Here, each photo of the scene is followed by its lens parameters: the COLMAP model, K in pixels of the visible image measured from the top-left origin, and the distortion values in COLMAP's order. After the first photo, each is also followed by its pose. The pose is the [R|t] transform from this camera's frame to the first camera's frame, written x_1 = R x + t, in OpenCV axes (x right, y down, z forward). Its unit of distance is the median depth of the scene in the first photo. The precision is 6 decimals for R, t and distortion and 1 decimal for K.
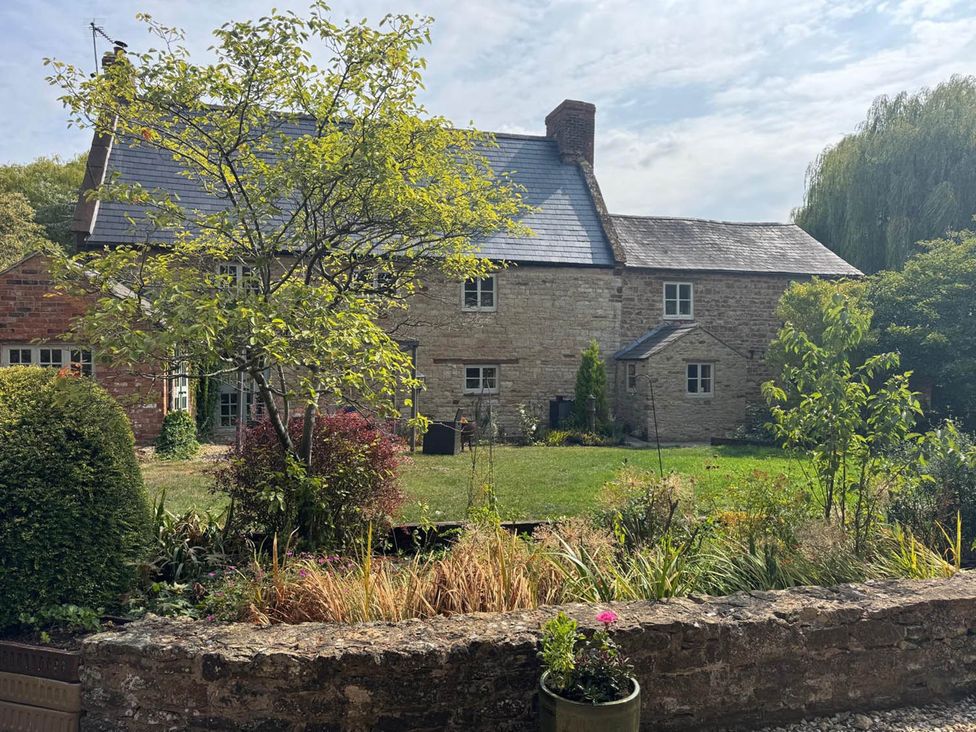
lens RADIAL K [[703.7, 0, 450.8], [0, 703.7, 375.7], [0, 0, 1]] dist [0.011411, -0.018404]
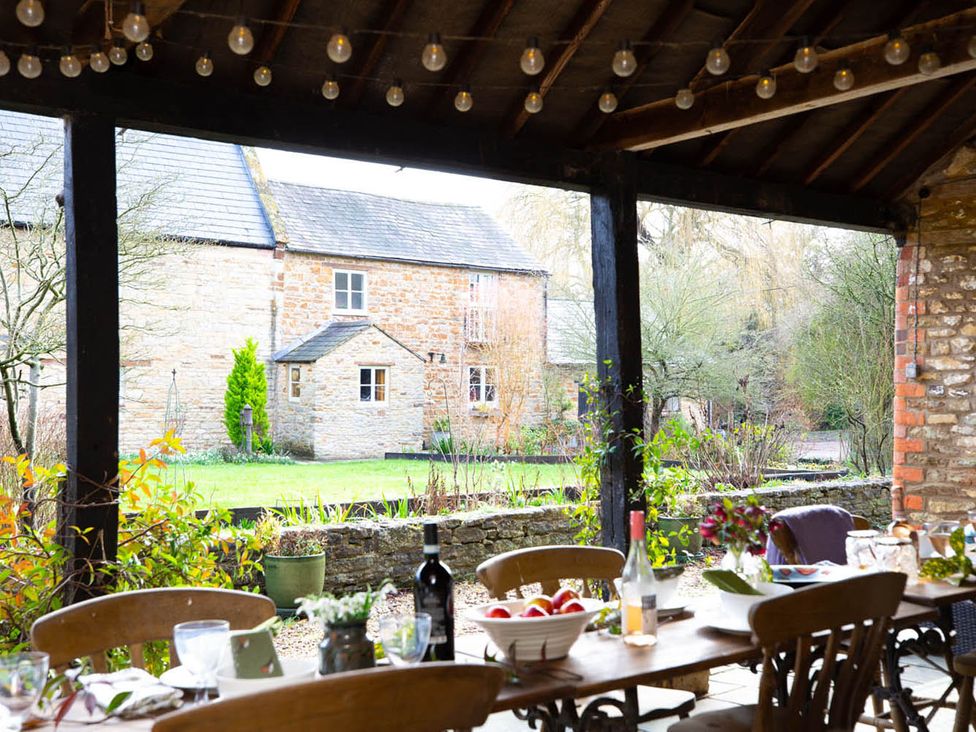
lens RADIAL K [[1086.9, 0, 492.9], [0, 1086.9, 364.3], [0, 0, 1]] dist [-0.003799, 0.000000]
pose [[0.903589, 0.010119, 0.428280, -0.076671], [-0.000434, 0.999742, -0.022706, 0.008168], [-0.428399, 0.020332, 0.903361, -0.240682]]
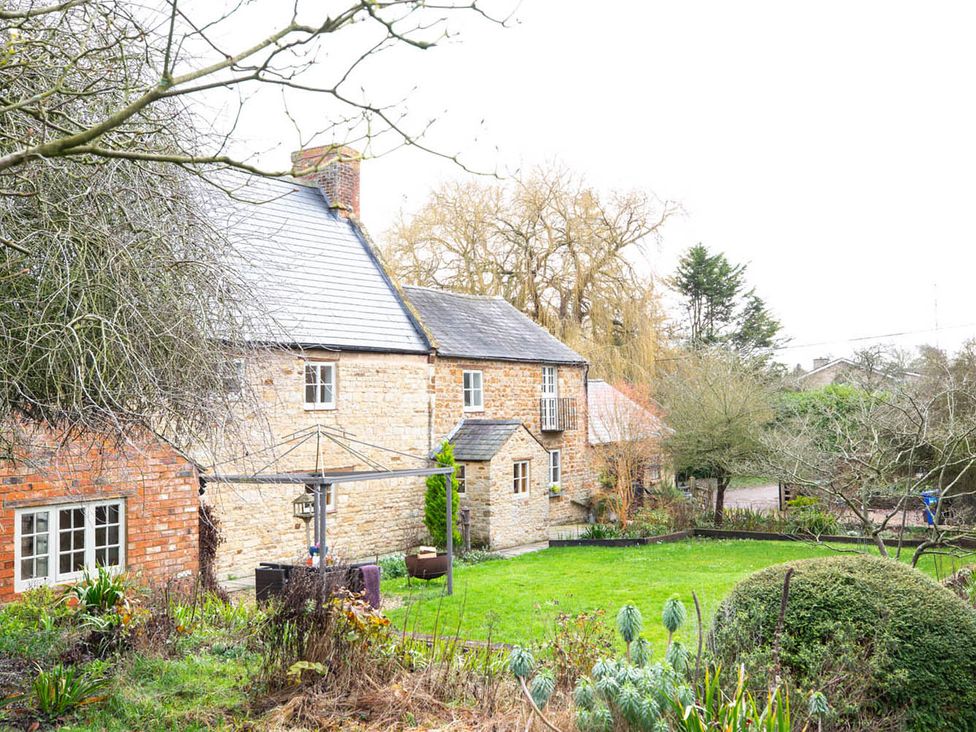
lens RADIAL K [[1086.9, 0, 488.2], [0, 1086.9, 365.0], [0, 0, 1]] dist [-0.003799, 0.000000]
pose [[0.719430, 0.014028, 0.694423, -0.649525], [0.026582, 0.998507, -0.047710, -0.074136], [-0.694056, 0.052783, 0.717984, -0.018185]]
